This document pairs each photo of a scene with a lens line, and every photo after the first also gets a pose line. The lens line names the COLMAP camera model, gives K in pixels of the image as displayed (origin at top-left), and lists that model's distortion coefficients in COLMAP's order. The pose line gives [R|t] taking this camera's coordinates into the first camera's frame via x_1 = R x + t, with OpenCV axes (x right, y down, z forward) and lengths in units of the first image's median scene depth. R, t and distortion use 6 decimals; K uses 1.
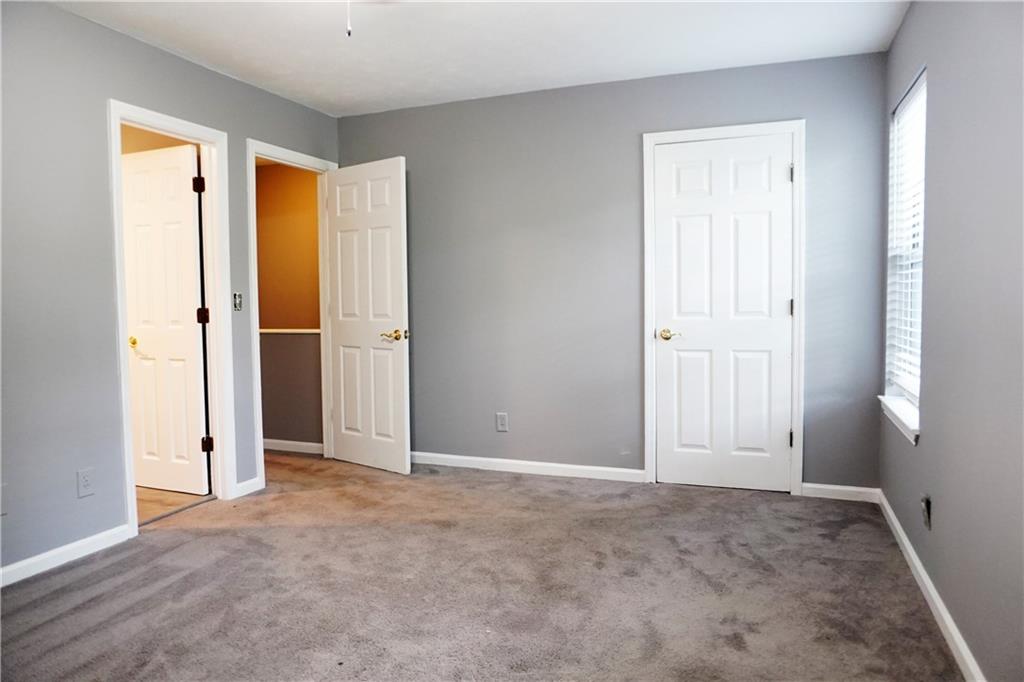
lens RADIAL K [[687.7, 0, 510.8], [0, 687.7, 337.7], [0, 0, 1]] dist [-0.043141, 0.027551]
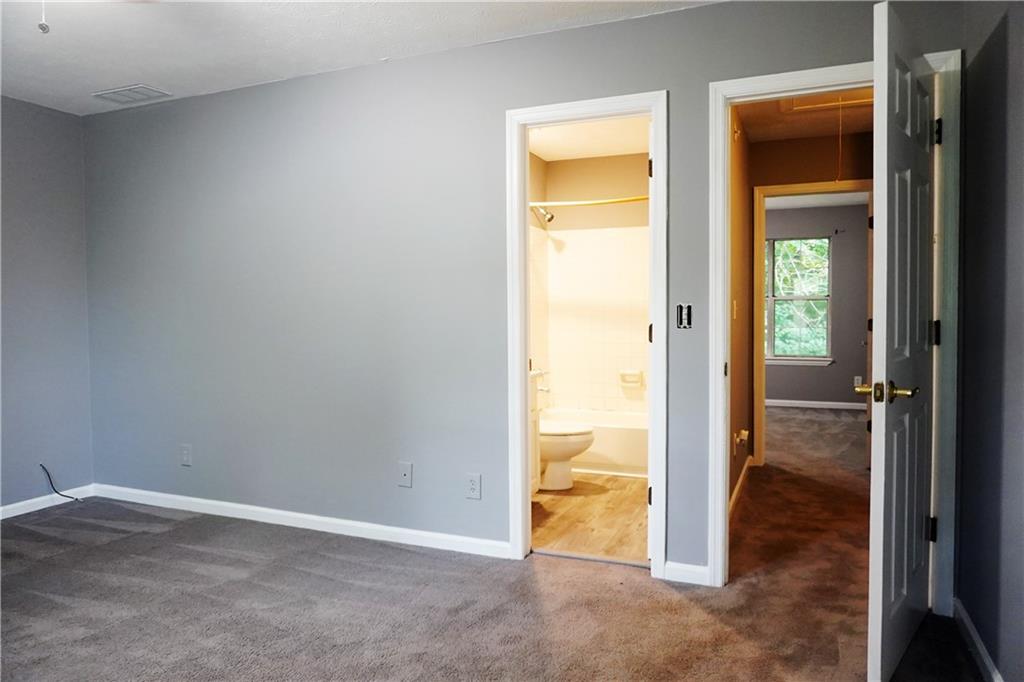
lens RADIAL K [[687.7, 0, 510.8], [0, 687.7, 337.7], [0, 0, 1]] dist [-0.043141, 0.027551]
pose [[-0.047275, 0.036136, -0.998228, 0.394643], [-0.056971, 0.997621, 0.038812, -0.055929], [0.997256, 0.058705, -0.045104, 1.000540]]
